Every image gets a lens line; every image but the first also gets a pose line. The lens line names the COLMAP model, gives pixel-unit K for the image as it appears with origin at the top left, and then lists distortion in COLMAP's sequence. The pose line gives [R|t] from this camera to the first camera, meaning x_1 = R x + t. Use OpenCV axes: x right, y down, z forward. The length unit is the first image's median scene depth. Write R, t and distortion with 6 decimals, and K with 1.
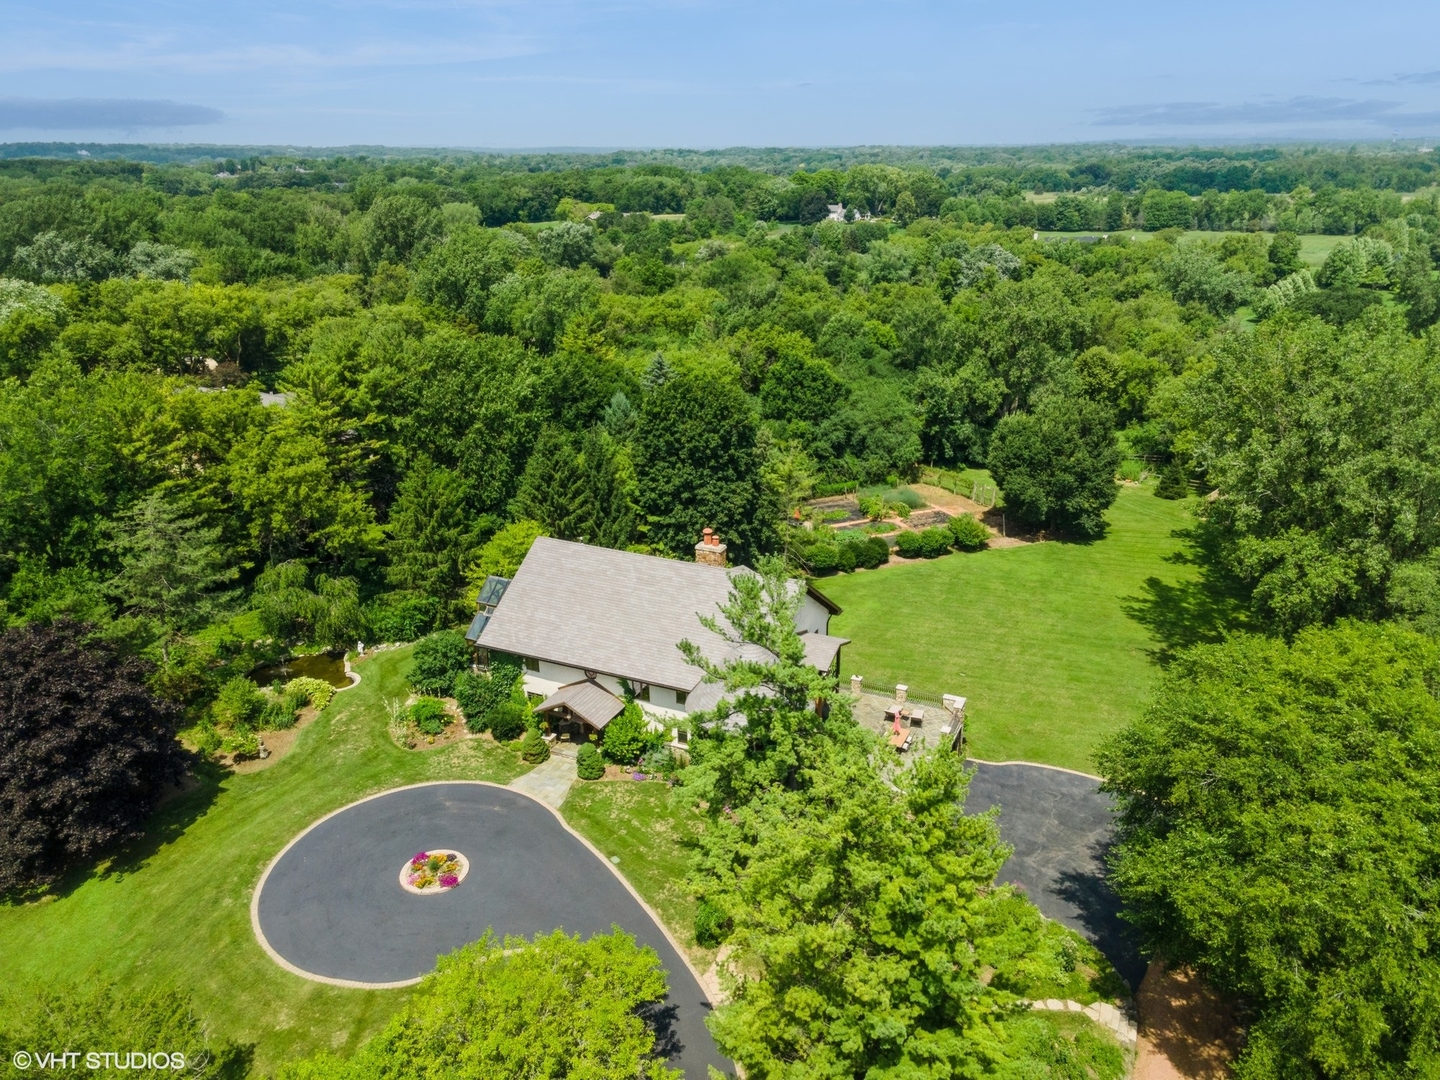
lens RADIAL K [[1047.5, 0, 724.6], [0, 1047.5, 535.0], [0, 0, 1]] dist [0.029394, 0.022345]
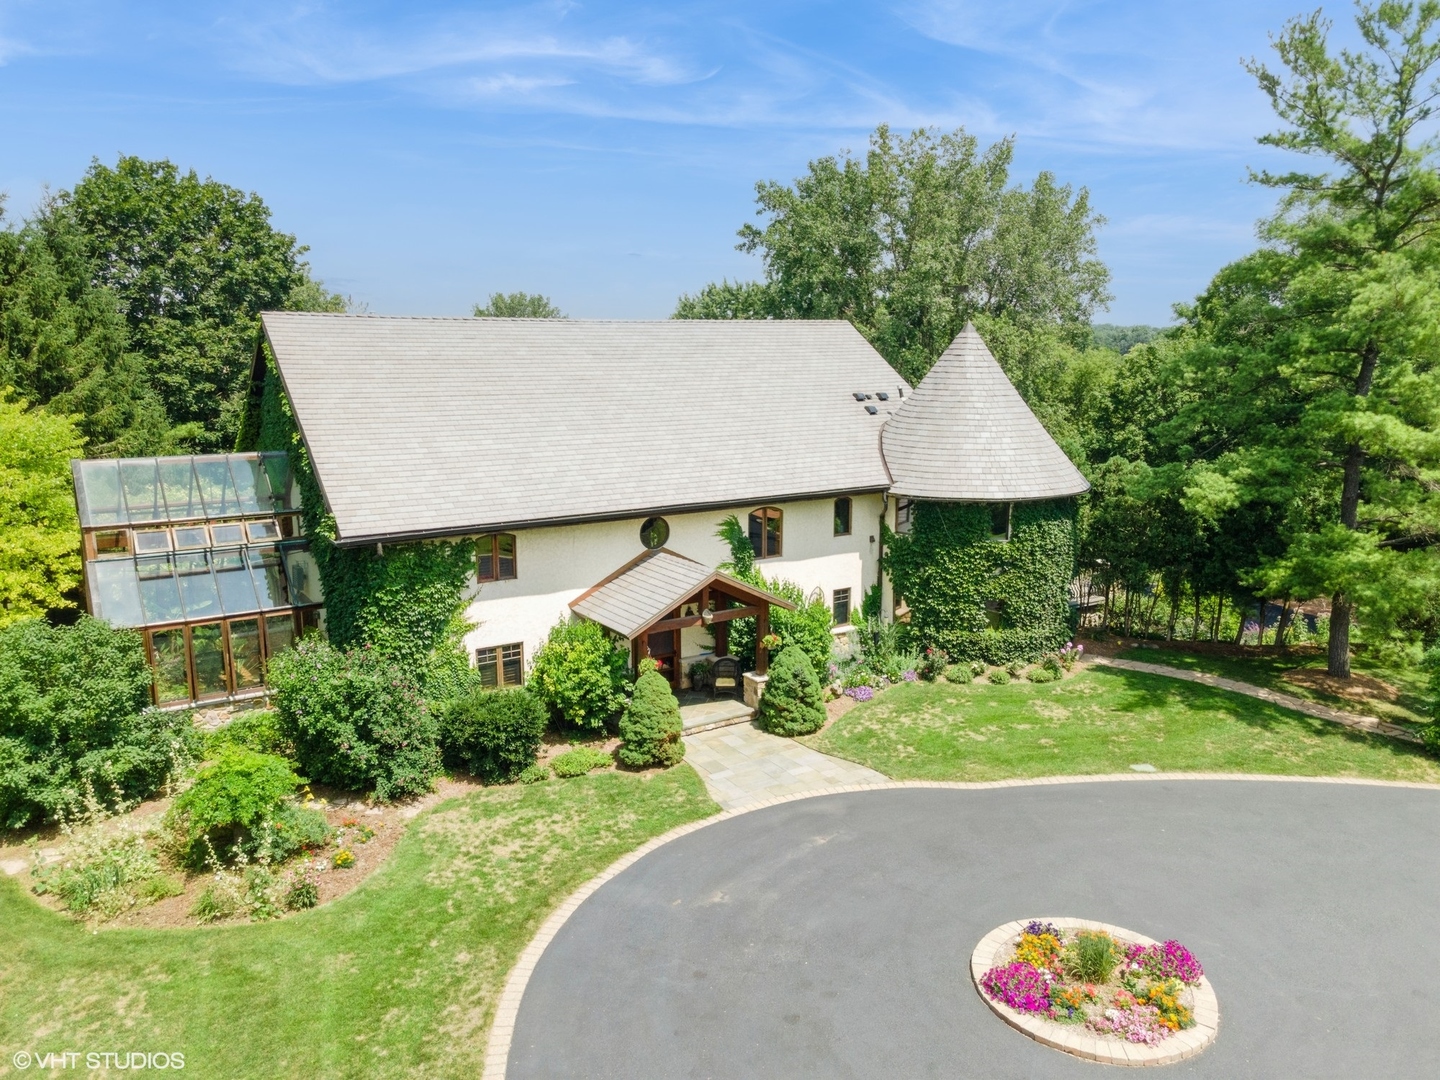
lens RADIAL K [[1047.5, 0, 724.5], [0, 1047.5, 550.2], [0, 0, 1]] dist [0.029394, 0.022345]
pose [[0.534223, -0.159717, 0.830118, -0.348136], [0.294421, 0.955660, -0.005603, 0.112347], [-0.792416, 0.247397, 0.557559, 0.561061]]
